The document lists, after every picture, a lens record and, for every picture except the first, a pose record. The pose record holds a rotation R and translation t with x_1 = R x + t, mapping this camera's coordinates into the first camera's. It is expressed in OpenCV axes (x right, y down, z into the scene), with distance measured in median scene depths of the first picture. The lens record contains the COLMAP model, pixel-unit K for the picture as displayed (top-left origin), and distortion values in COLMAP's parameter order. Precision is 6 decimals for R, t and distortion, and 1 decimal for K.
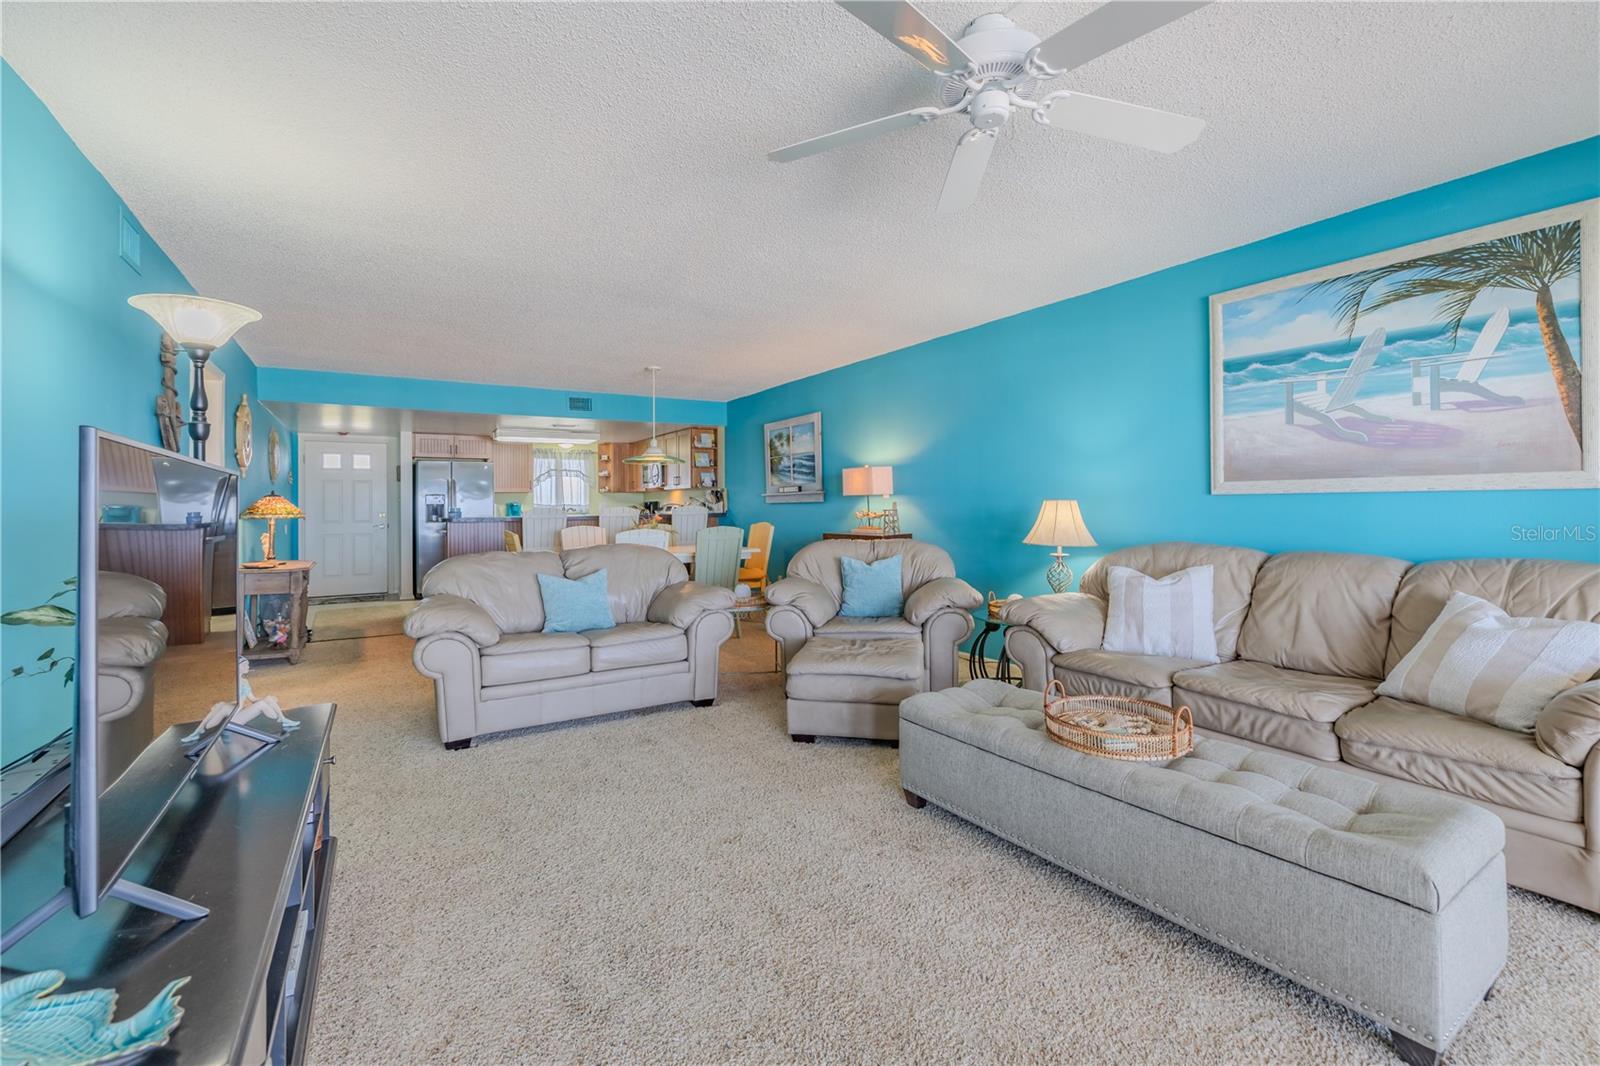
lens RADIAL K [[676.8, 0, 797.7], [0, 676.8, 504.2], [0, 0, 1]] dist [0.001744, 0.000239]
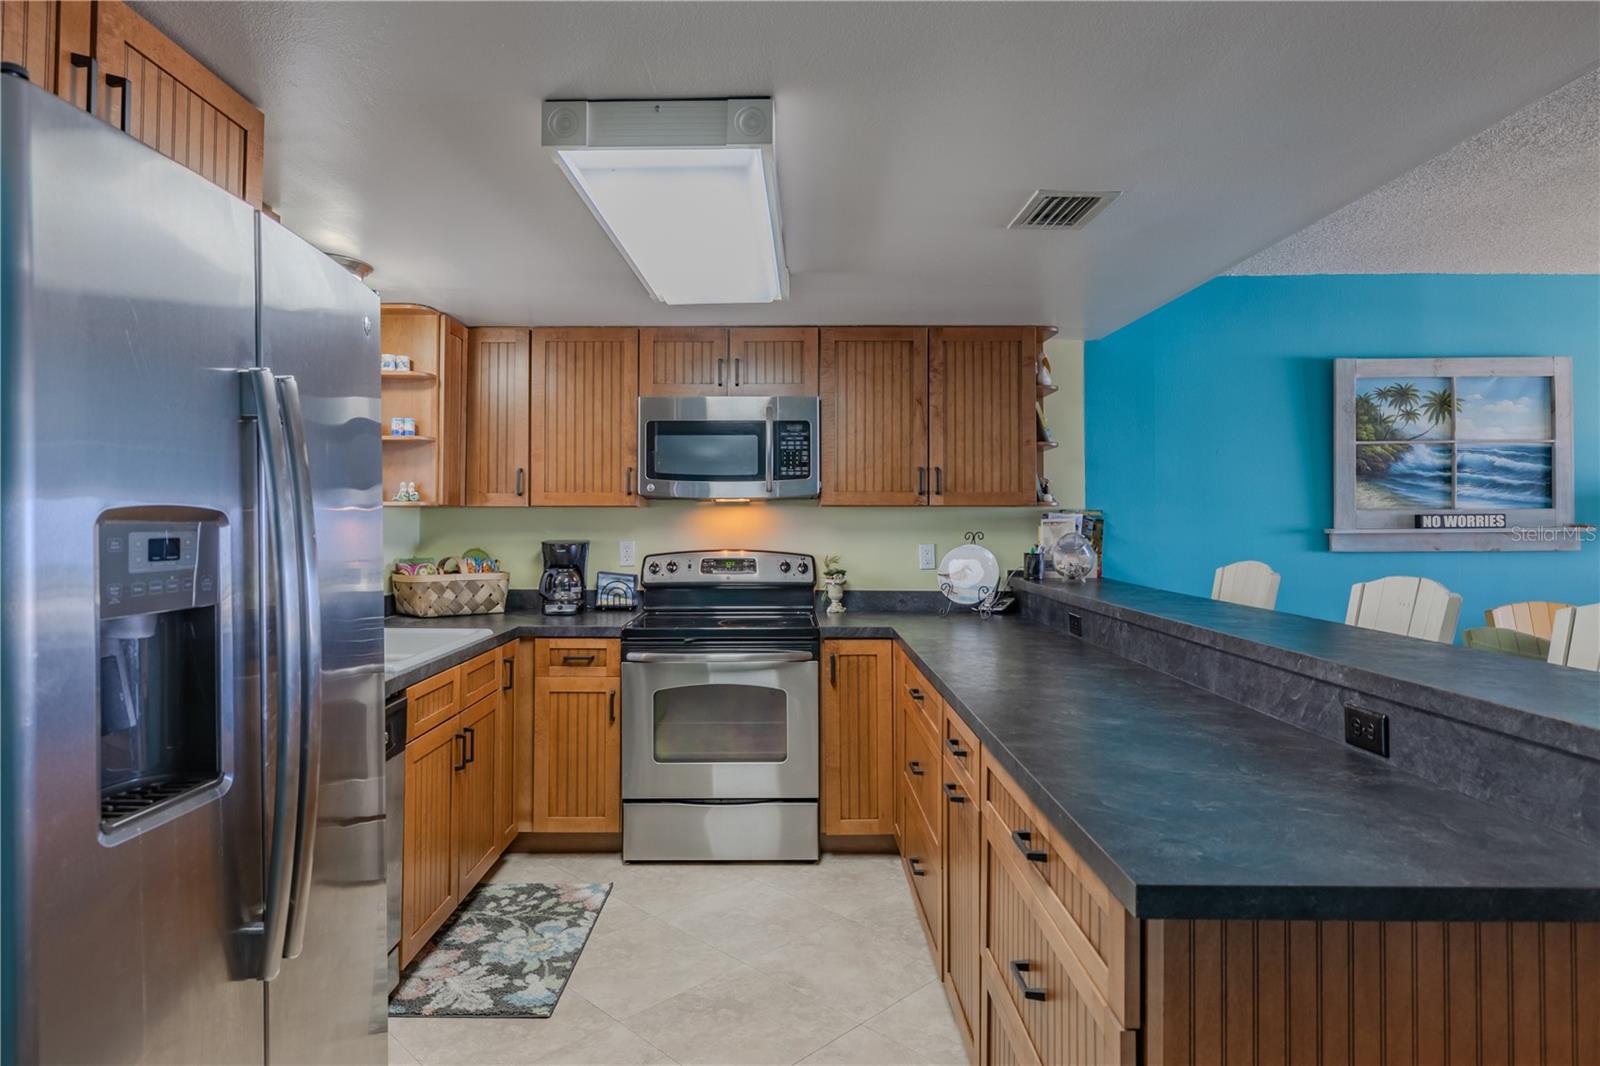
lens RADIAL K [[910.0, 0, 791.7], [0, 910.0, 515.6], [0, 0, 1]] dist [0.001494, -0.000416]
pose [[0.531584, 0.013410, 0.846900, -0.603427], [-0.005240, 0.999908, -0.012544, -0.013215], [-0.846990, 0.002230, 0.531605, 0.871459]]
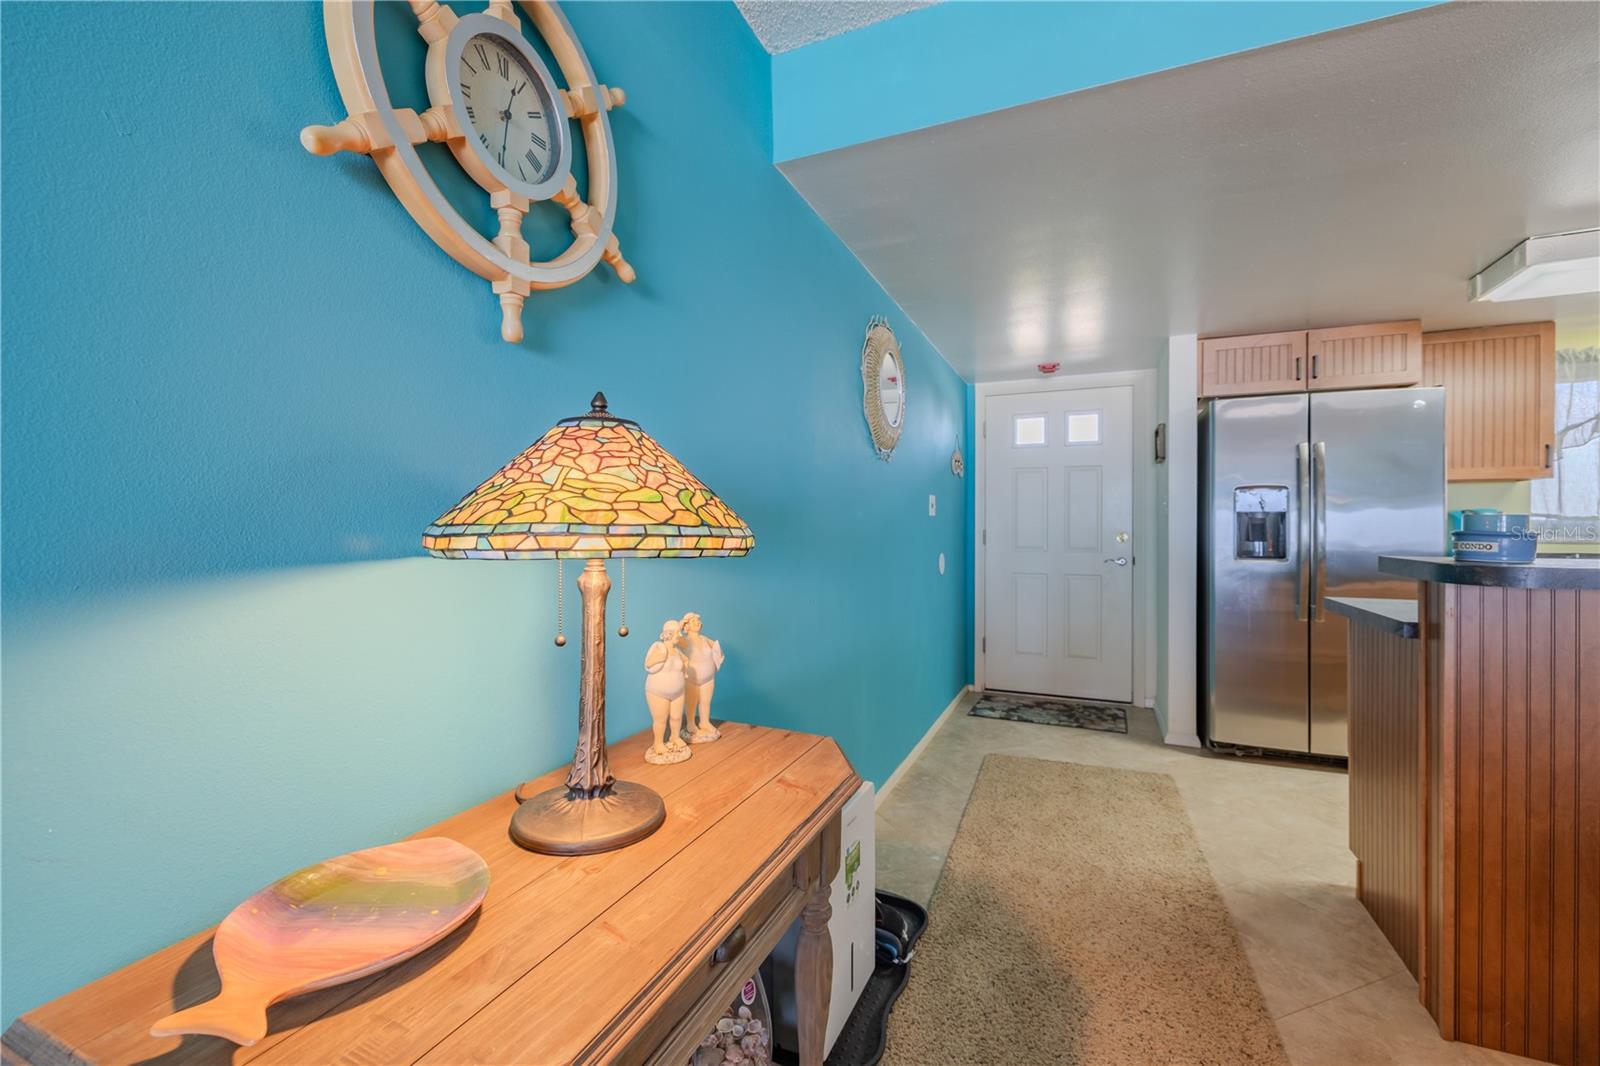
lens RADIAL K [[676.8, 0, 792.3], [0, 676.8, 528.4], [0, 0, 1]] dist [0.001744, 0.000239]
pose [[0.556600, 0.009509, -0.830726, -0.374040], [-0.005705, 0.999955, 0.007624, 0.007547], [0.830761, 0.000496, 0.556629, 0.585180]]
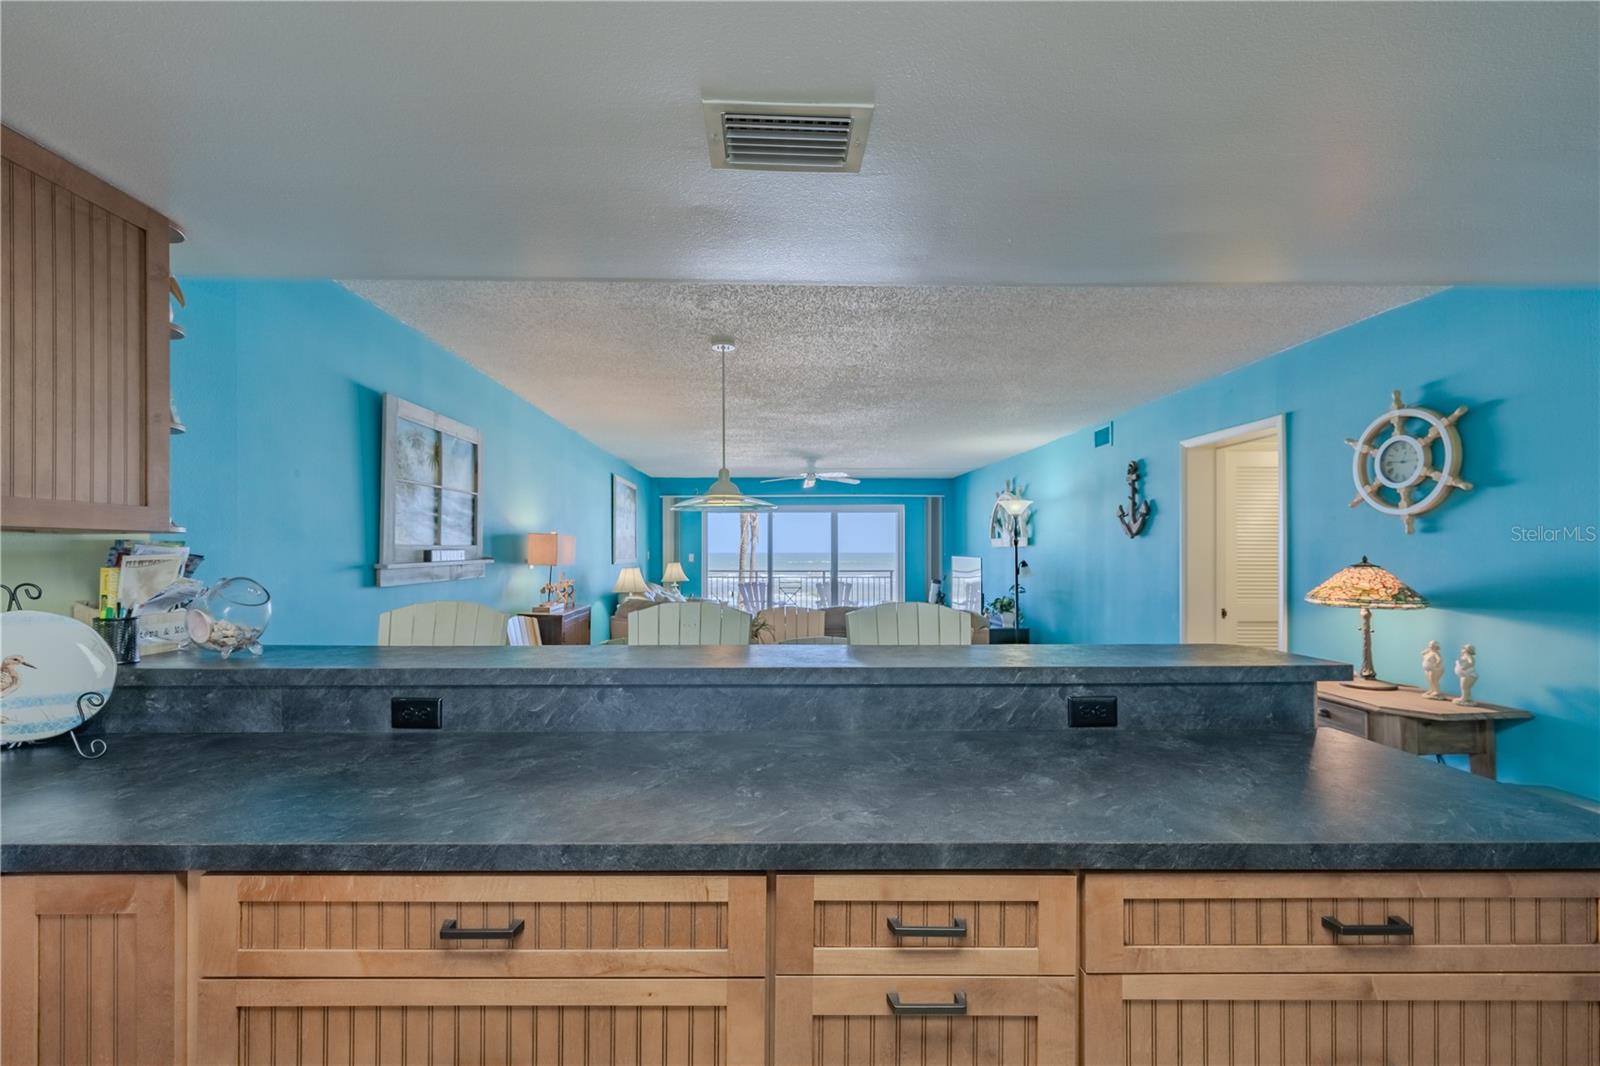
lens RADIAL K [[676.8, 0, 778.8], [0, 676.8, 543.1], [0, 0, 1]] dist [0.001744, 0.000239]
pose [[-0.849954, 0.017497, 0.526566, -0.407374], [0.009376, 0.999792, -0.018088, -0.016211], [-0.526773, -0.010437, -0.849942, 1.076536]]
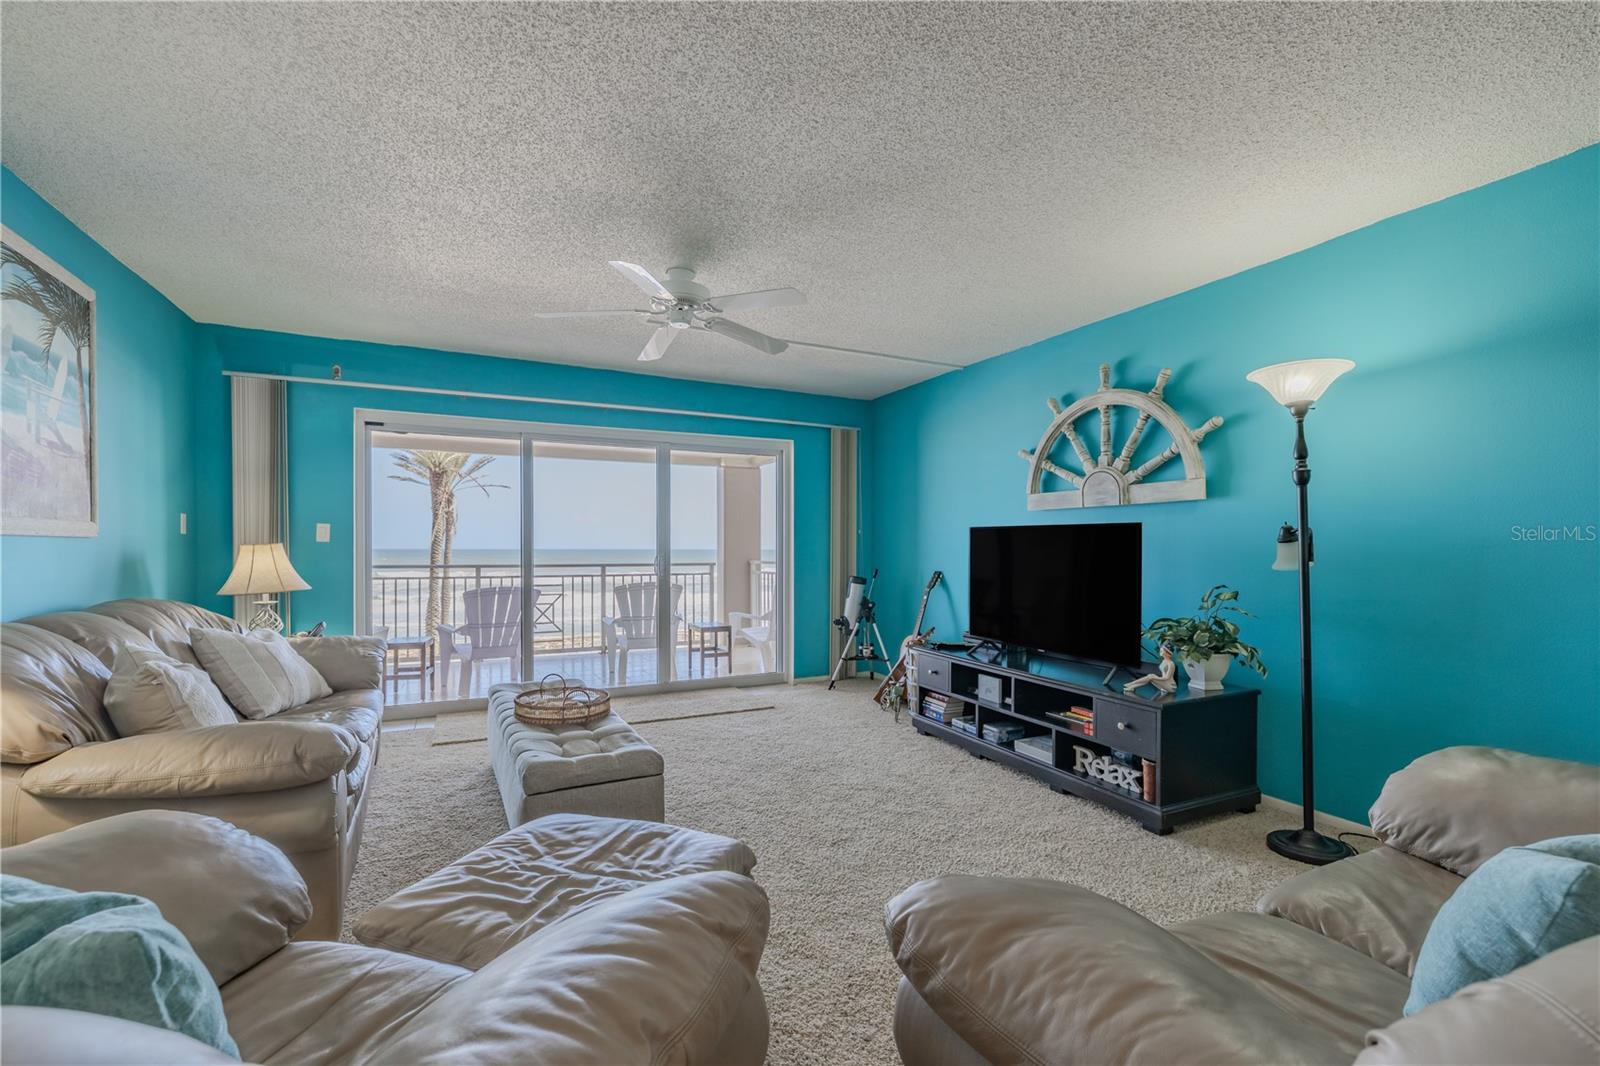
lens RADIAL K [[676.8, 0, 801.3], [0, 676.8, 539.4], [0, 0, 1]] dist [0.001744, 0.000239]
pose [[-0.996981, 0.009102, 0.077115, -0.007302], [0.008146, 0.999886, -0.012701, 0.001651], [-0.077222, -0.012034, -0.996941, 0.575899]]
